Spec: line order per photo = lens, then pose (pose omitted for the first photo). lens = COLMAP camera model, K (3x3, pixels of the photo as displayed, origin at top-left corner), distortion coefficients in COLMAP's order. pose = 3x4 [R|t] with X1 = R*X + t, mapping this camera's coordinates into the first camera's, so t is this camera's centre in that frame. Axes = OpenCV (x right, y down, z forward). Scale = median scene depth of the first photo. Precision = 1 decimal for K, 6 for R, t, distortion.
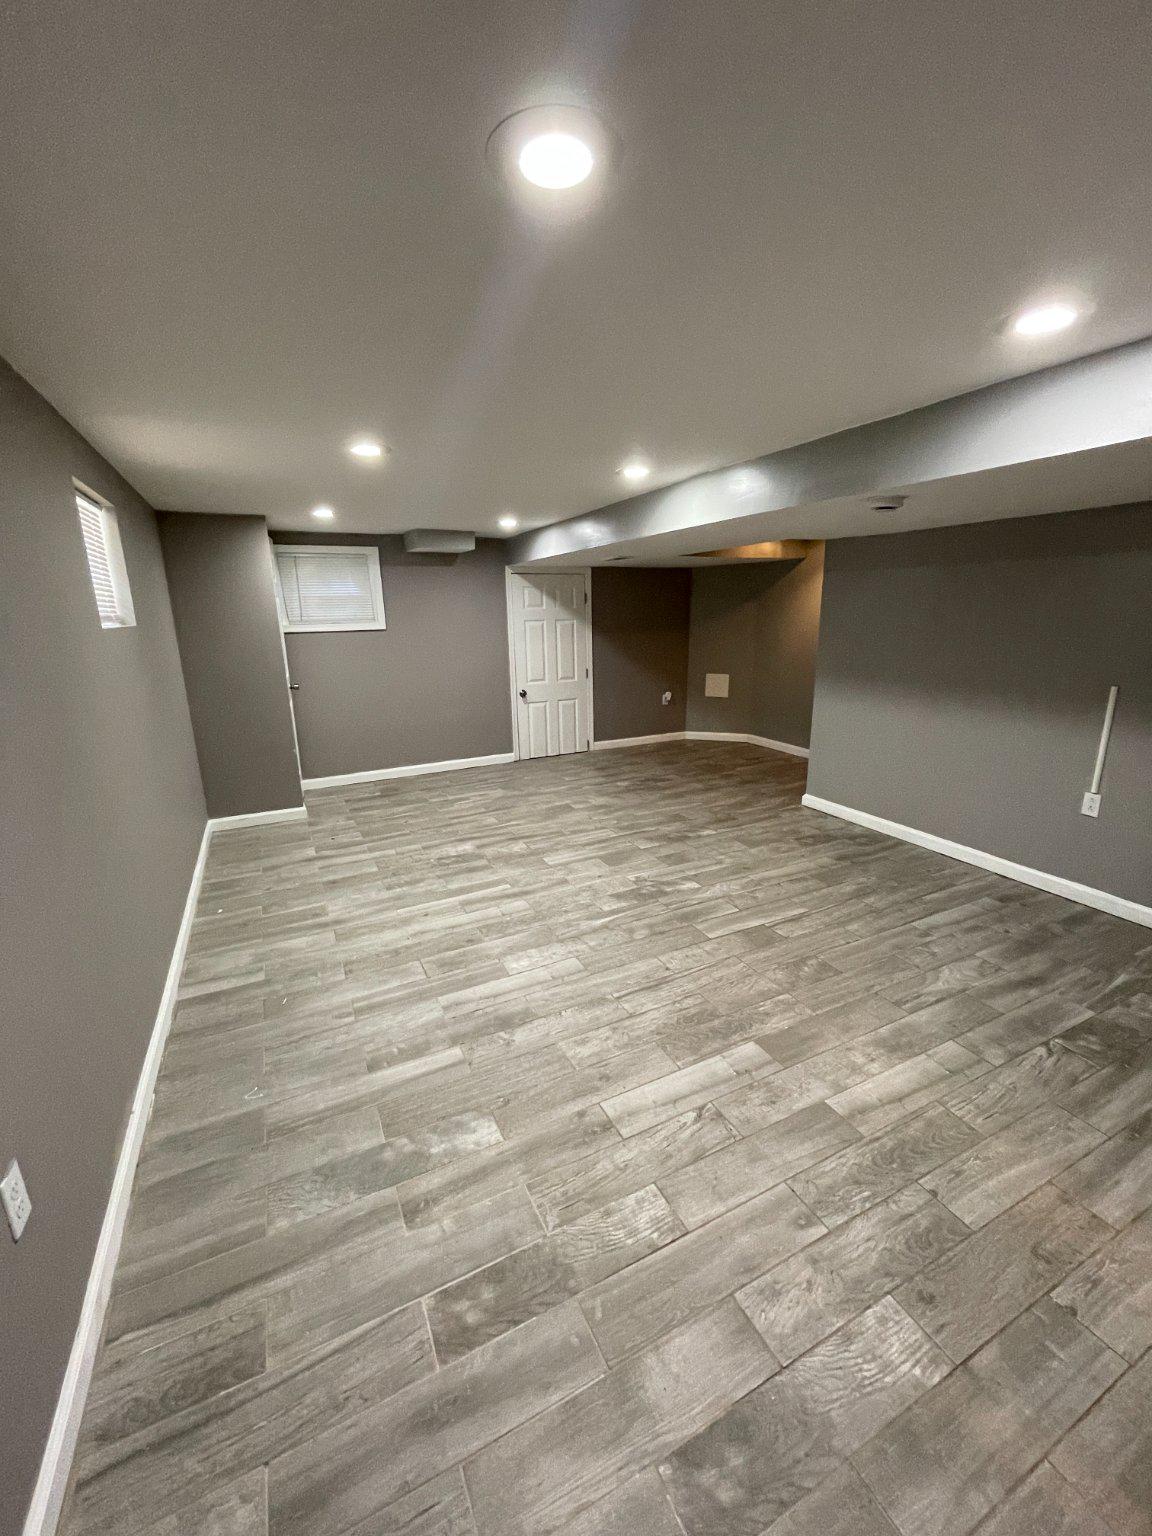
lens RADIAL K [[621.5, 0, 573.8], [0, 621.5, 768.8], [0, 0, 1]] dist [-0.012903, -0.000337]
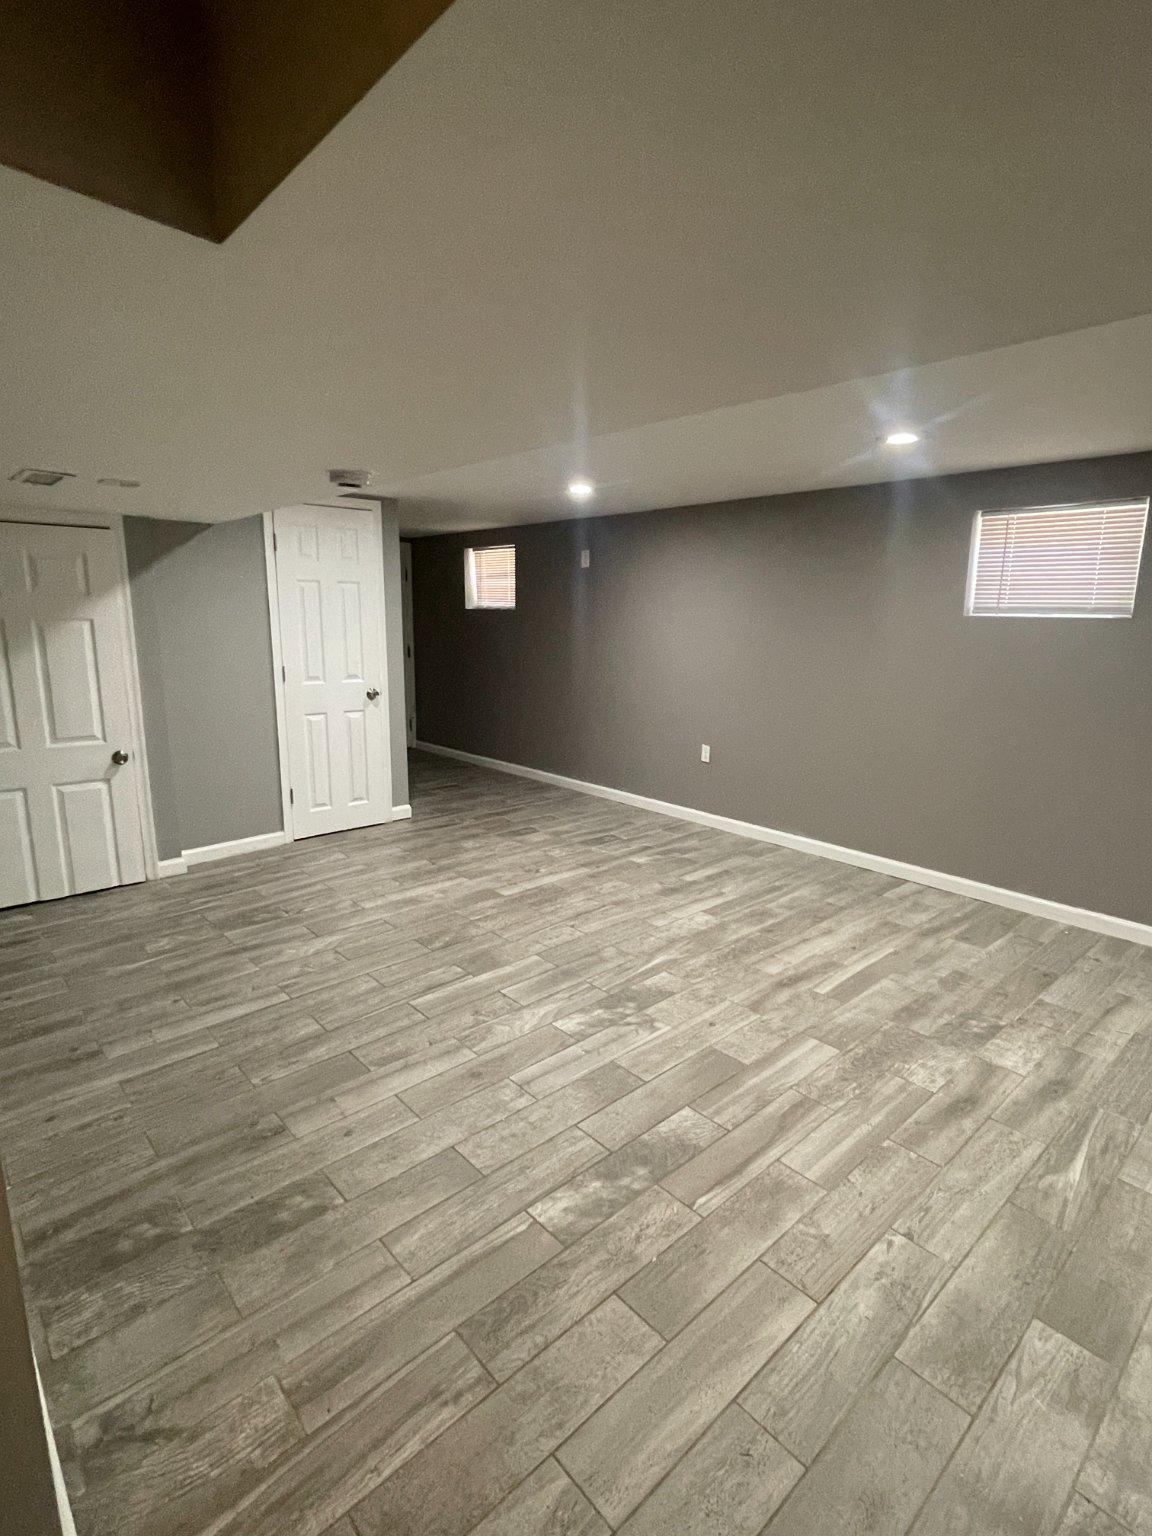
lens RADIAL K [[761.8, 0, 574.0], [0, 761.8, 766.6], [0, 0, 1]] dist [-0.003919, -0.000180]
pose [[-0.961407, 0.063955, -0.267593, 0.417368], [-0.060497, 0.899663, 0.432373, -0.440223], [0.268396, 0.431875, -0.861073, 1.732201]]
